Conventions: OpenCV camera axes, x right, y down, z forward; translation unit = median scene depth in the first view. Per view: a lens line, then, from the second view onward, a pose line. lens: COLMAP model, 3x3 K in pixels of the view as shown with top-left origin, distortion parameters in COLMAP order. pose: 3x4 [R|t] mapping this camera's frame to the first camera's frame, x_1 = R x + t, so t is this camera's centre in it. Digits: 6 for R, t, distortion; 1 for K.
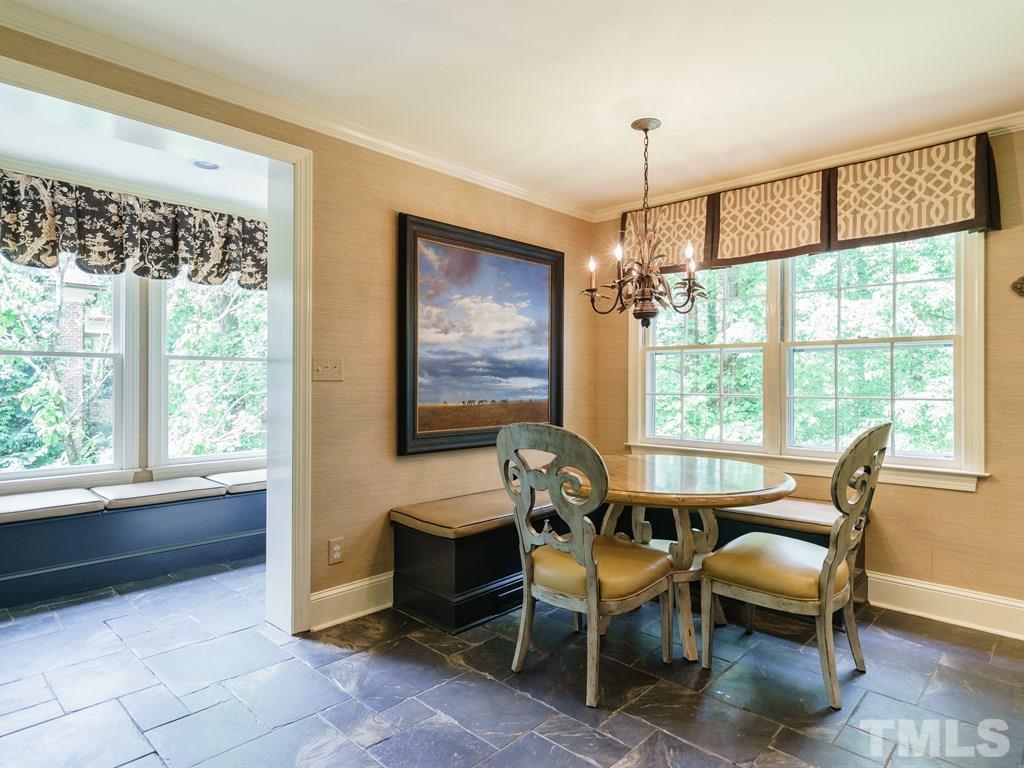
lens RADIAL K [[592.4, 0, 513.6], [0, 592.4, 378.3], [0, 0, 1]] dist [-0.002650, -0.000205]
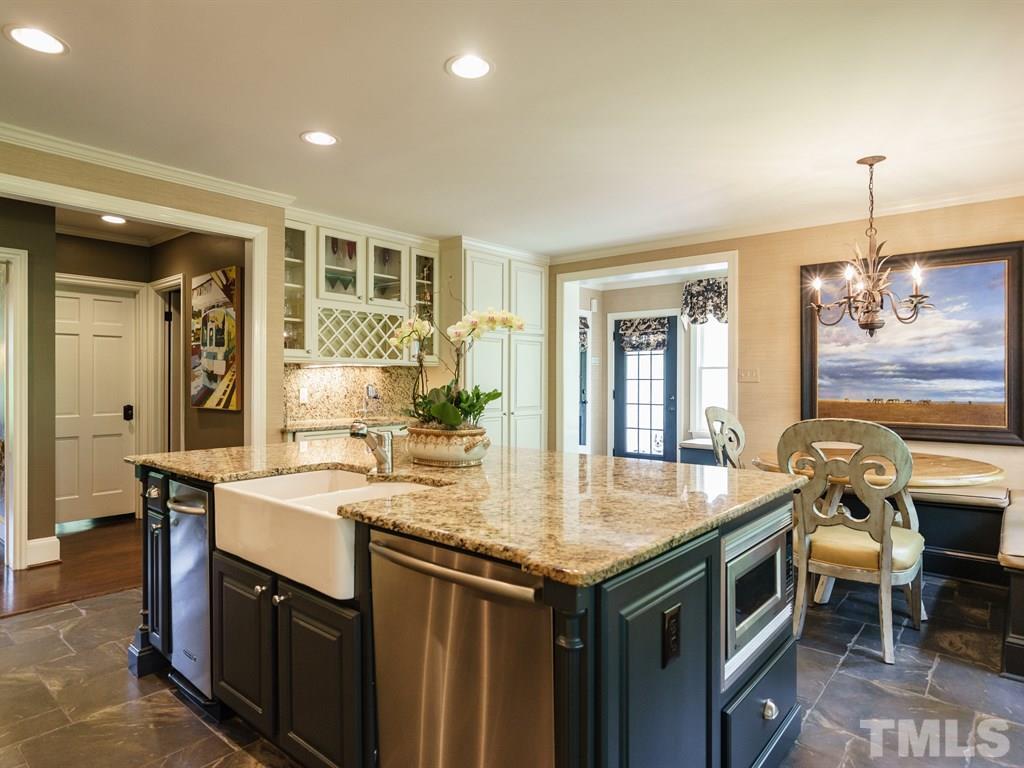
lens RADIAL K [[592.4, 0, 515.6], [0, 592.4, 381.2], [0, 0, 1]] dist [-0.002650, -0.000205]
pose [[0.055778, 0.000585, -0.998443, 1.033980], [0.002400, 0.999997, 0.000720, -0.000915], [0.998440, -0.002436, 0.055776, 0.188488]]
